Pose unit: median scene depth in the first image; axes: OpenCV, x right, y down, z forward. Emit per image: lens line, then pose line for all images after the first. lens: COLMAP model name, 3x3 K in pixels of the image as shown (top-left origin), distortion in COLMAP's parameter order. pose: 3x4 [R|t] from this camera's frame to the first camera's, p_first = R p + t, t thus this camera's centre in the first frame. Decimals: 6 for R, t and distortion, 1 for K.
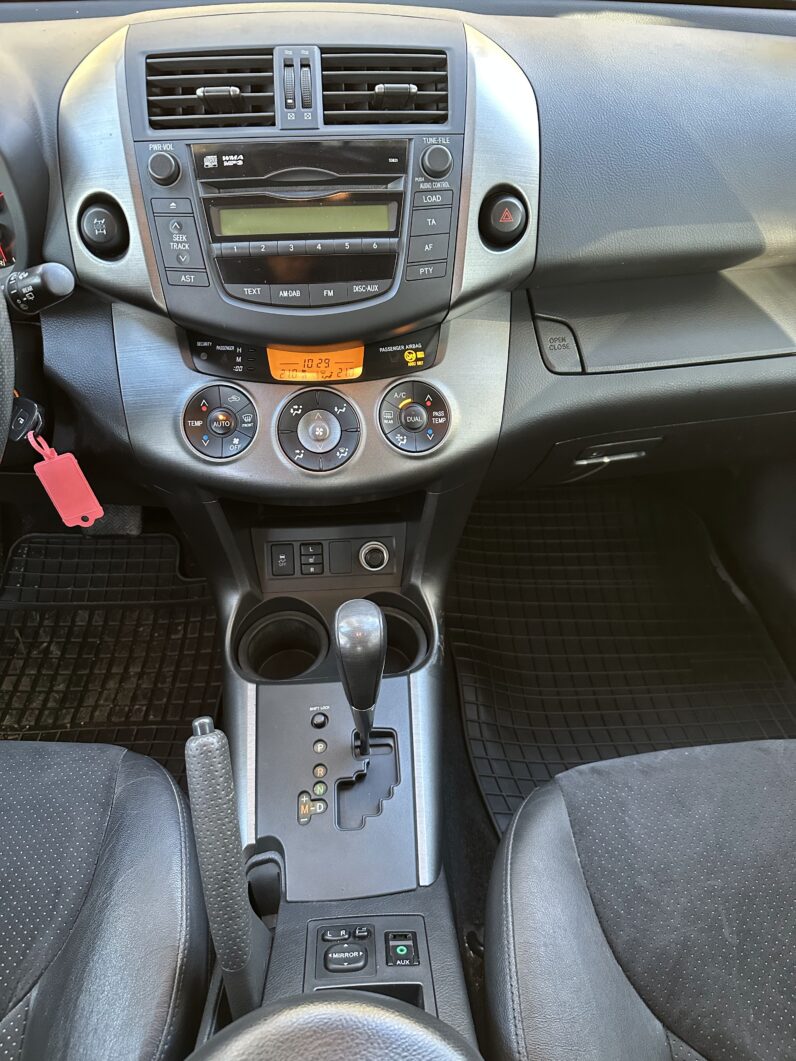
lens RADIAL K [[761.6, 0, 398.0], [0, 761.6, 530.5], [0, 0, 1]] dist [0.060164, -0.089888]
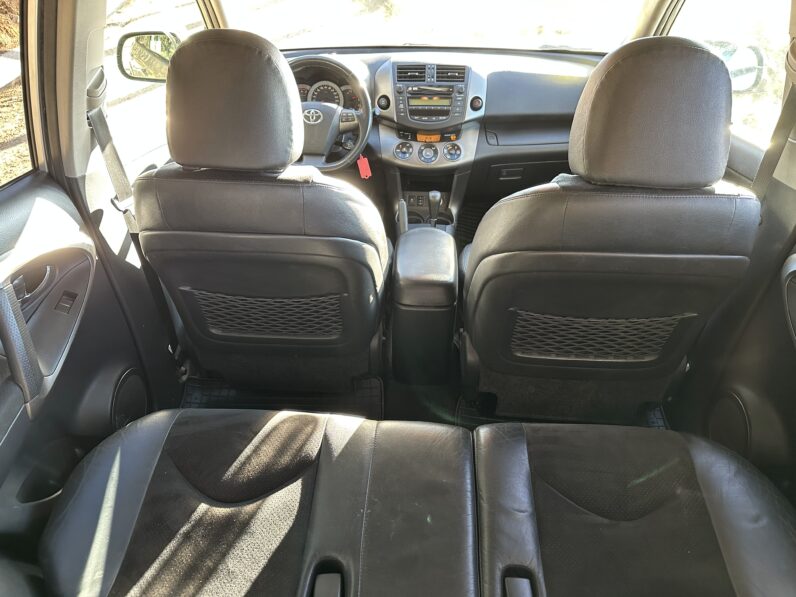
lens RADIAL K [[557.6, 0, 392.4], [0, 557.6, 300.6], [0, 0, 1]] dist [0.136970, -0.229917]
pose [[0.991196, 0.069826, -0.112496, 0.097863], [-0.086001, 0.985534, -0.146039, 1.077776], [0.100672, 0.154428, 0.982862, -1.808703]]
